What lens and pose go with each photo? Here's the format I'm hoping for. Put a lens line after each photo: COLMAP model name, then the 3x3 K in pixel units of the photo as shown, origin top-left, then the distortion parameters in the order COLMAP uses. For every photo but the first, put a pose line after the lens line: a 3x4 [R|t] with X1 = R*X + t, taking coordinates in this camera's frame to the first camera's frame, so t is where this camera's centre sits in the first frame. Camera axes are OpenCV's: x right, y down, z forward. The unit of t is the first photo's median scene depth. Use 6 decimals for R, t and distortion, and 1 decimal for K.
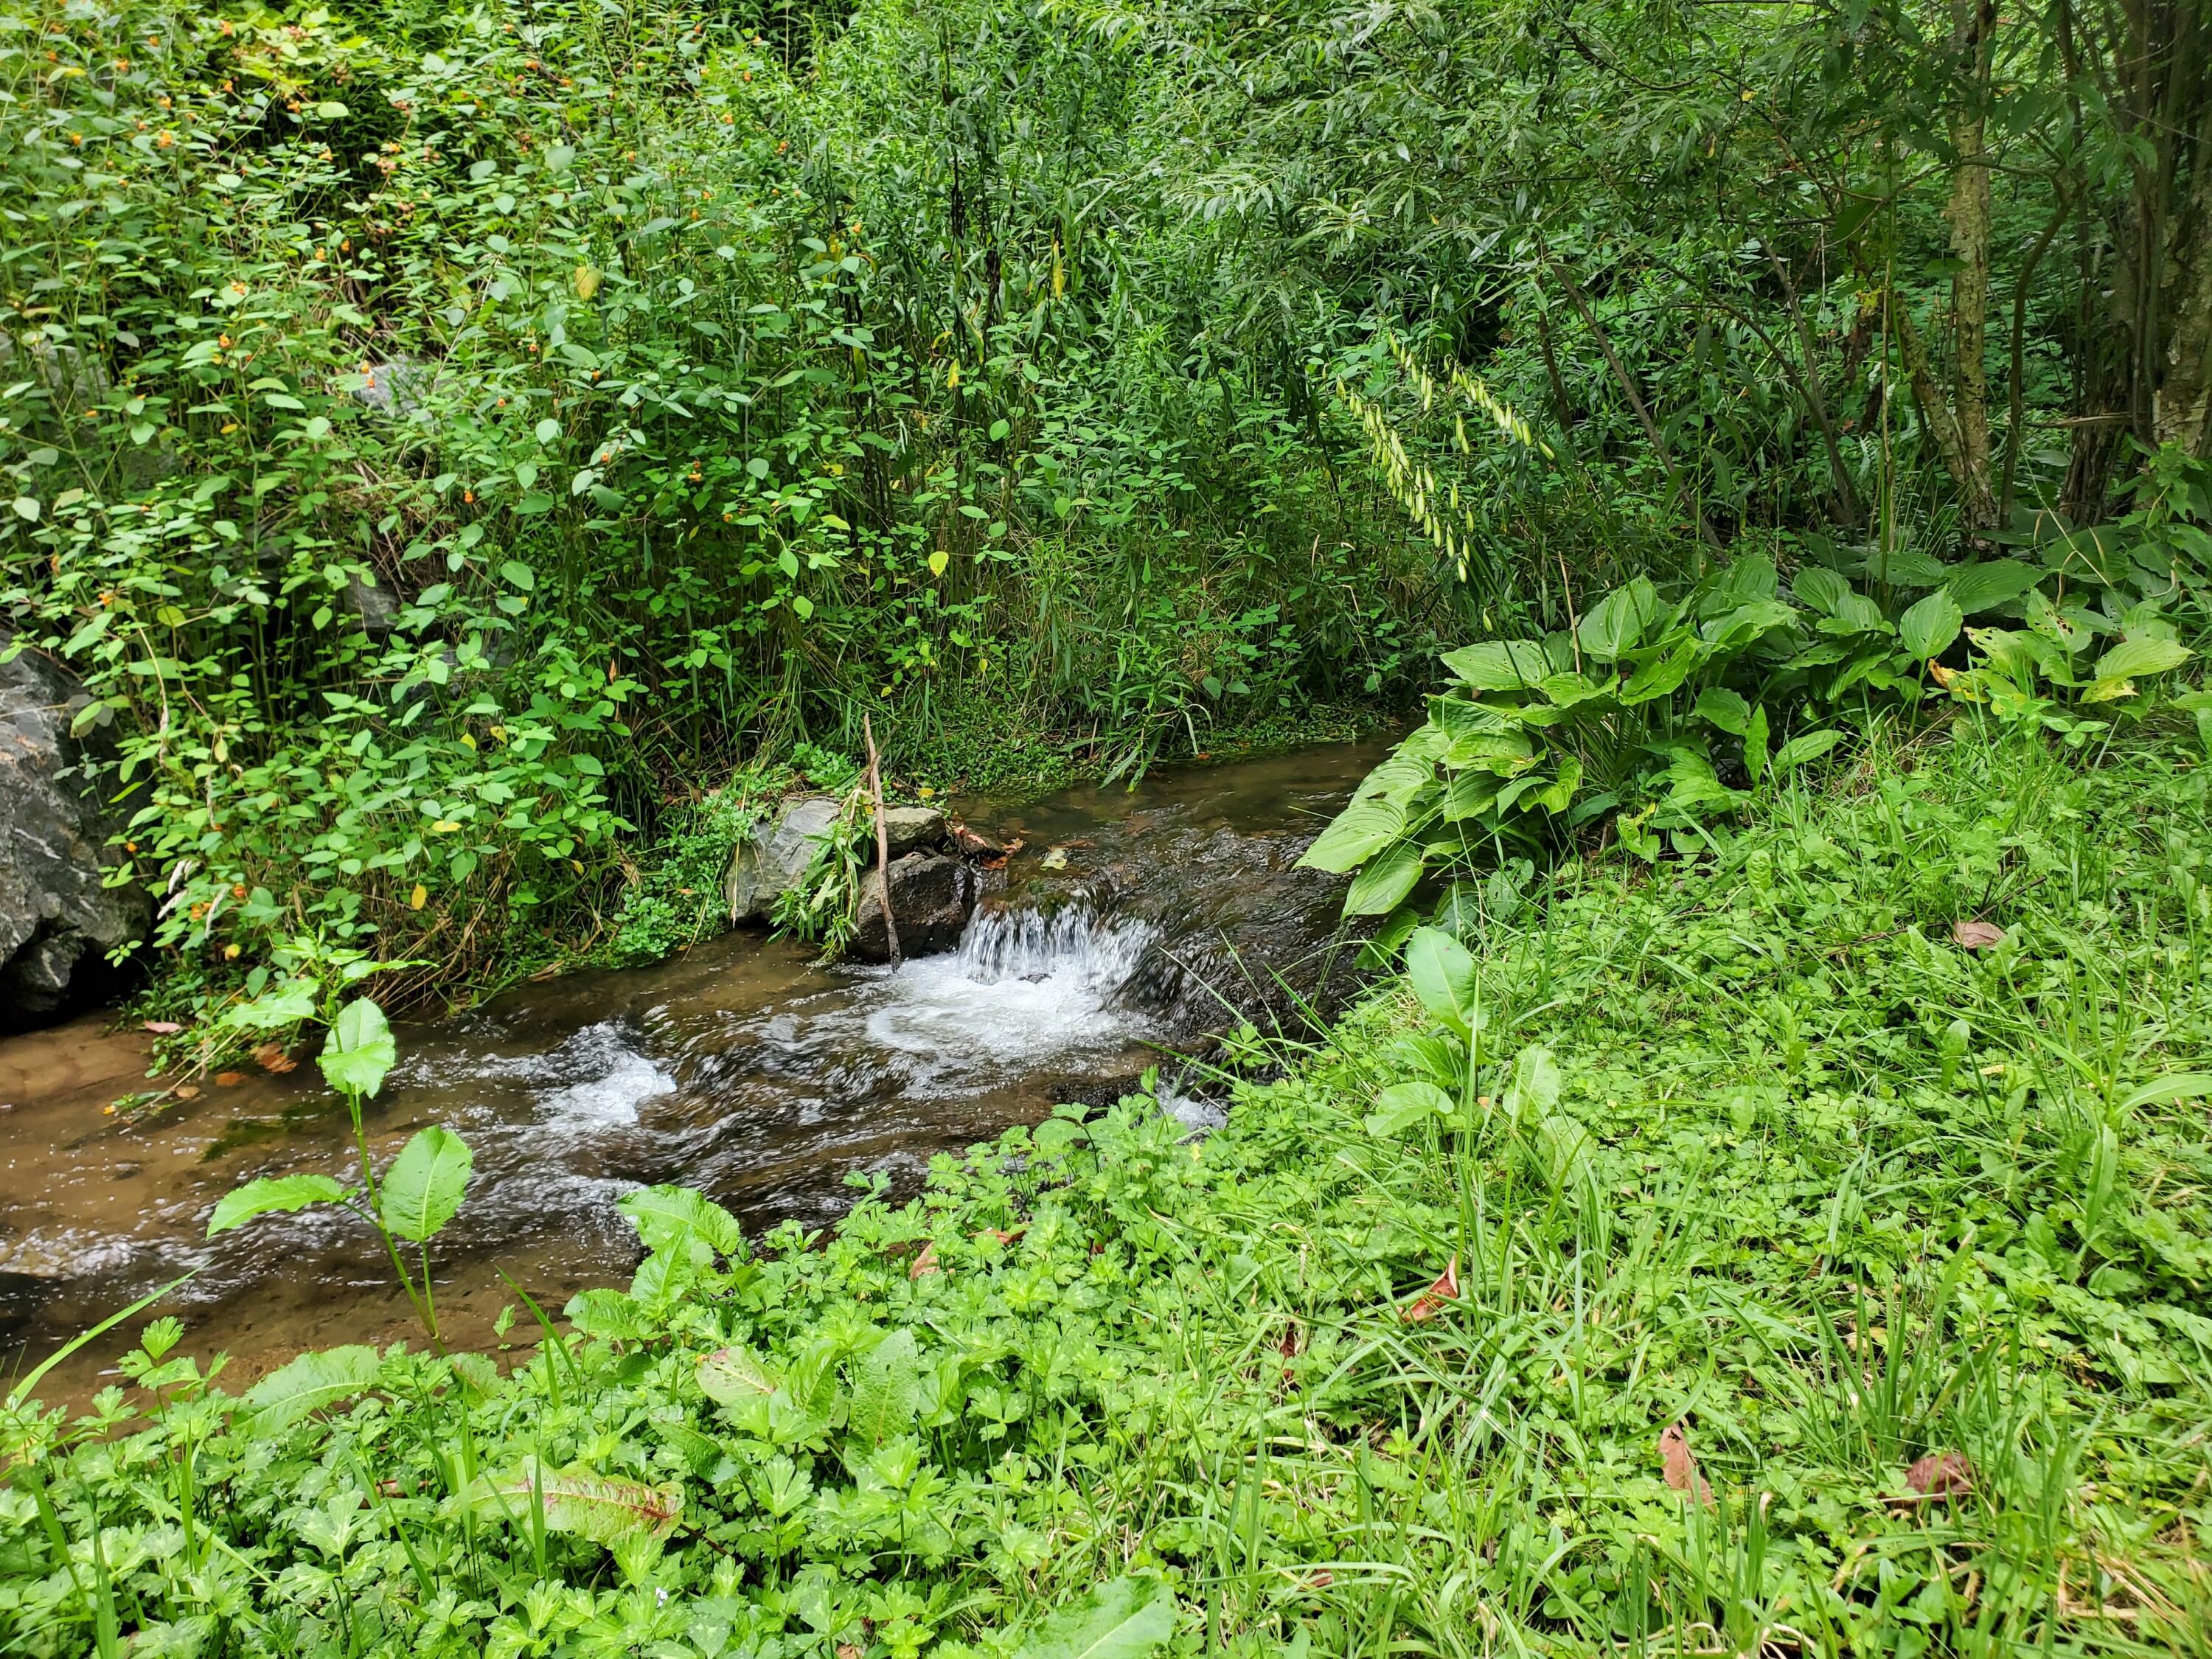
lens RADIAL K [[1718.5, 0, 1102.1], [0, 1718.5, 822.7], [0, 0, 1]] dist [0.002652, 0.004596]
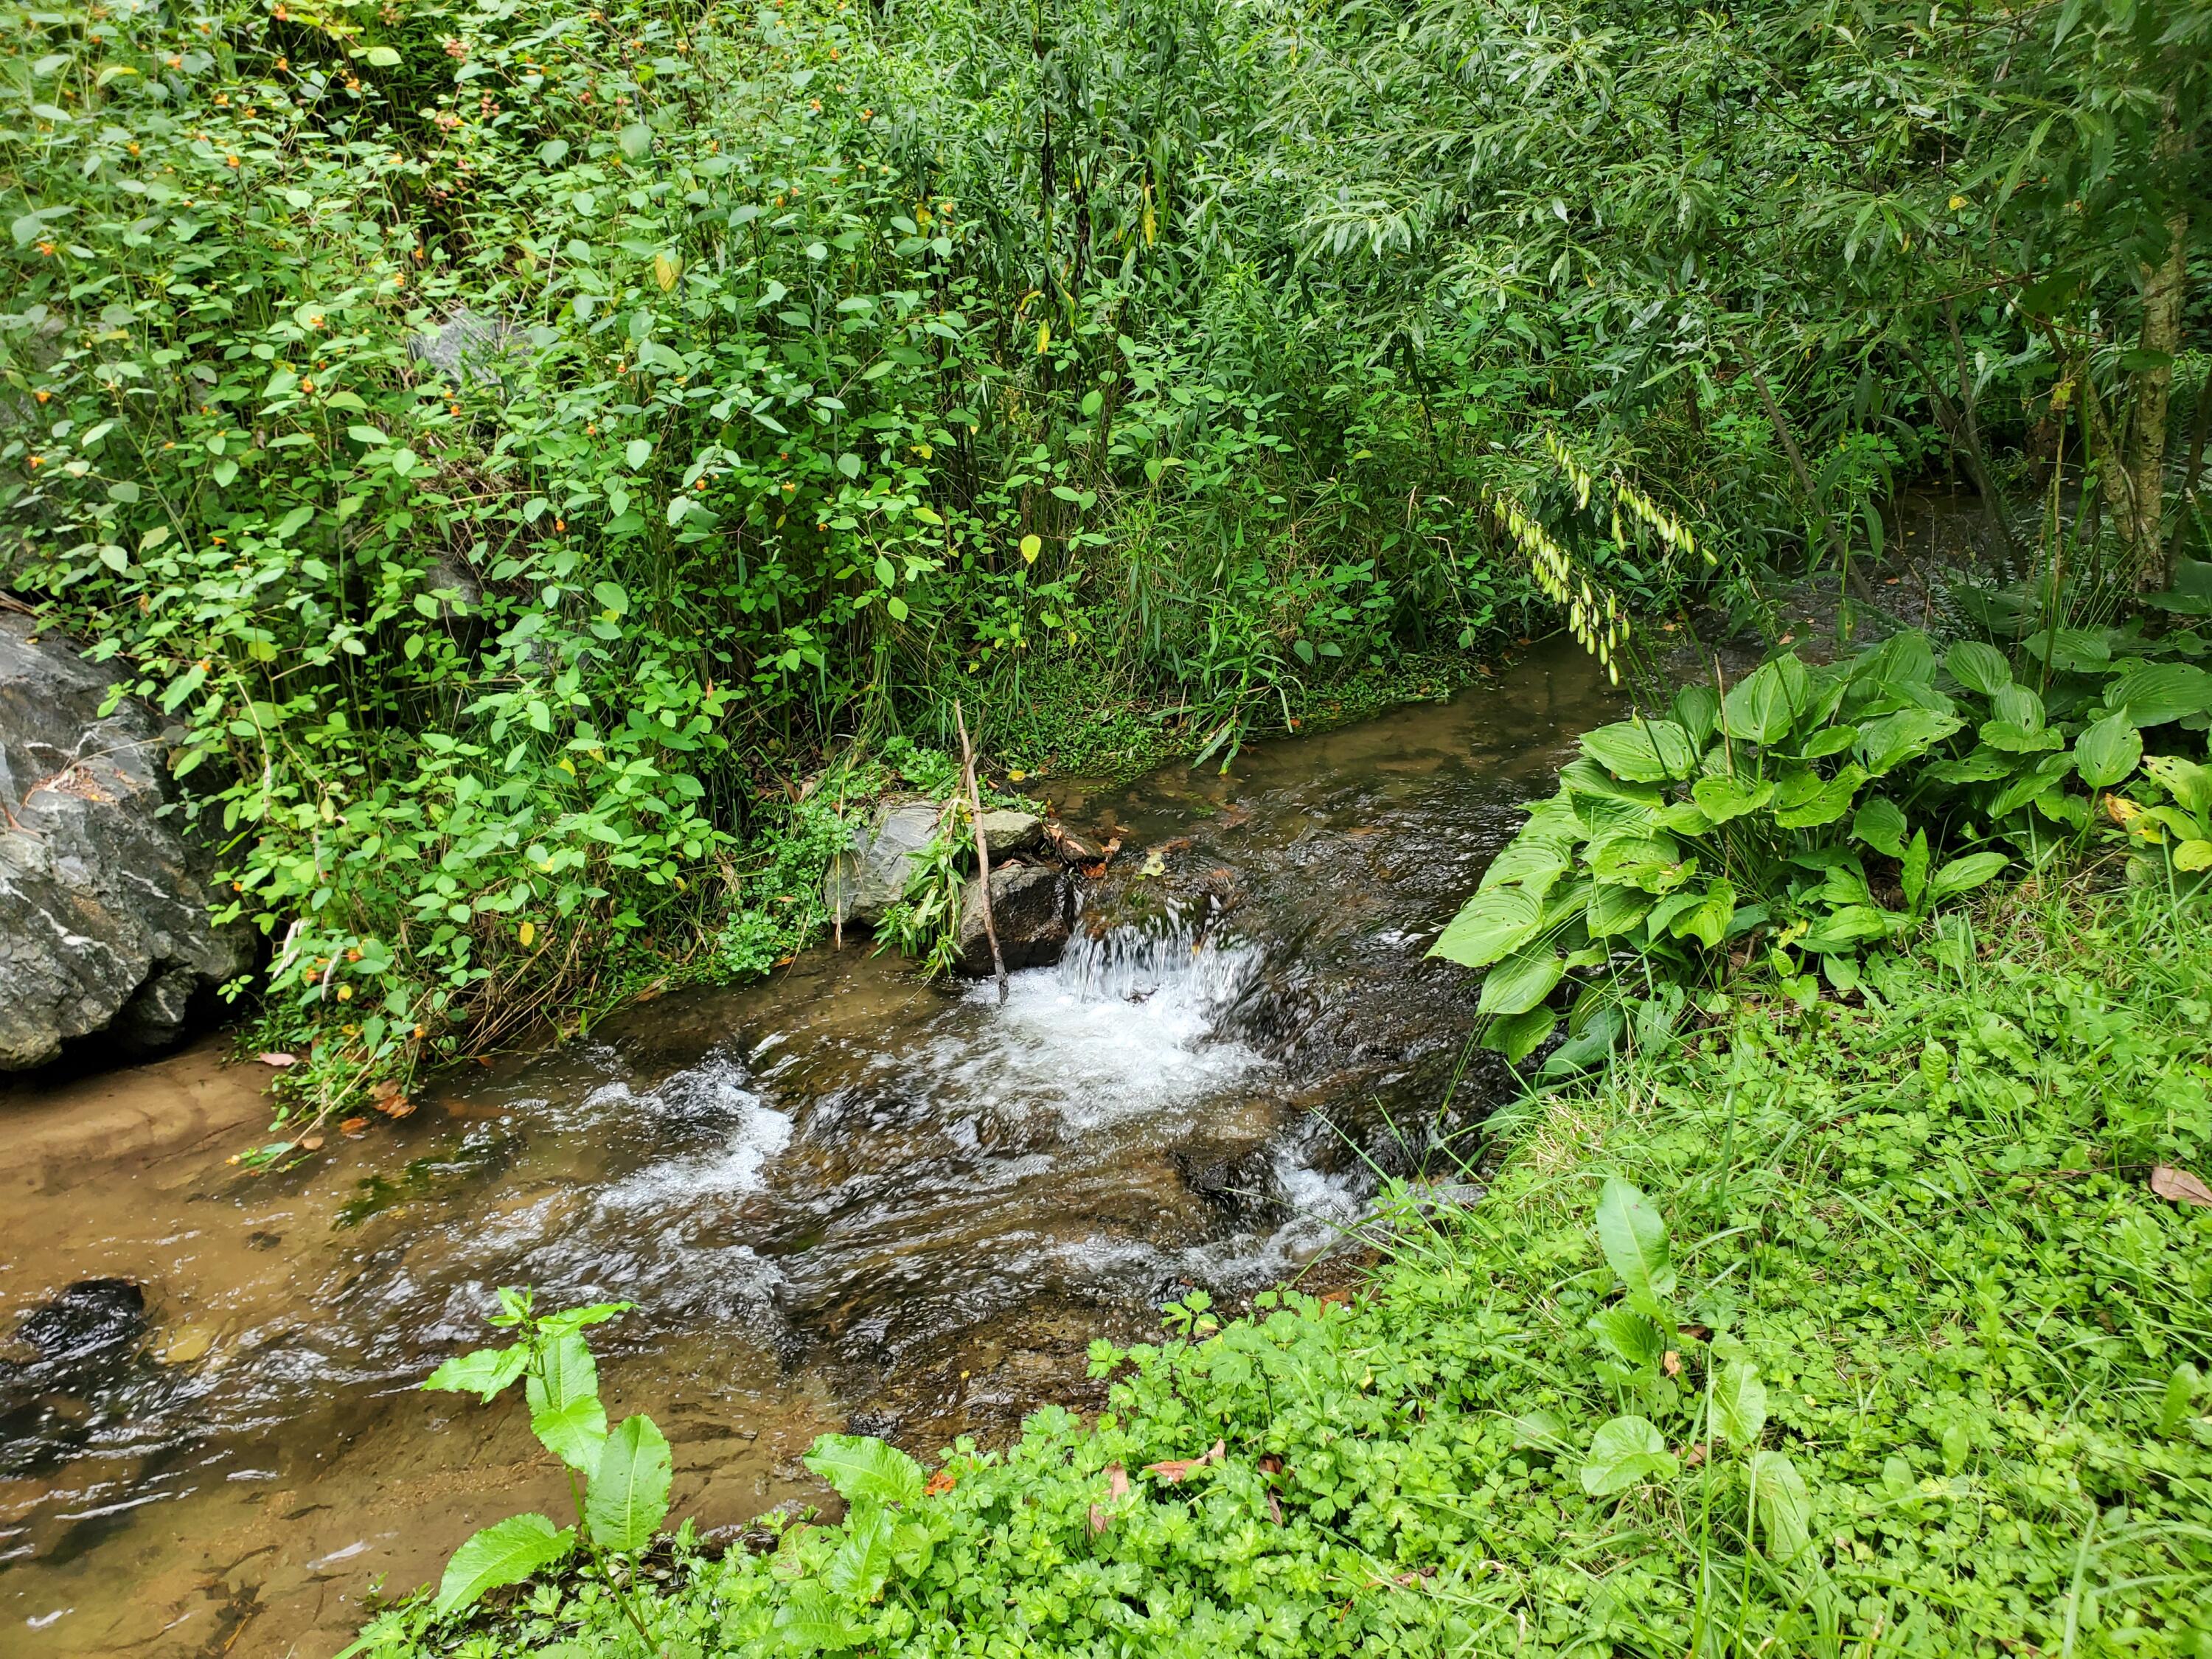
lens RADIAL K [[1718.5, 0, 1114.1], [0, 1718.5, 829.6], [0, 0, 1]] dist [0.002652, 0.004596]
pose [[0.999917, -0.000007, -0.012891, -0.044018], [0.001556, 0.992758, 0.120120, -0.134144], [0.012797, -0.120130, 0.992676, 0.023137]]
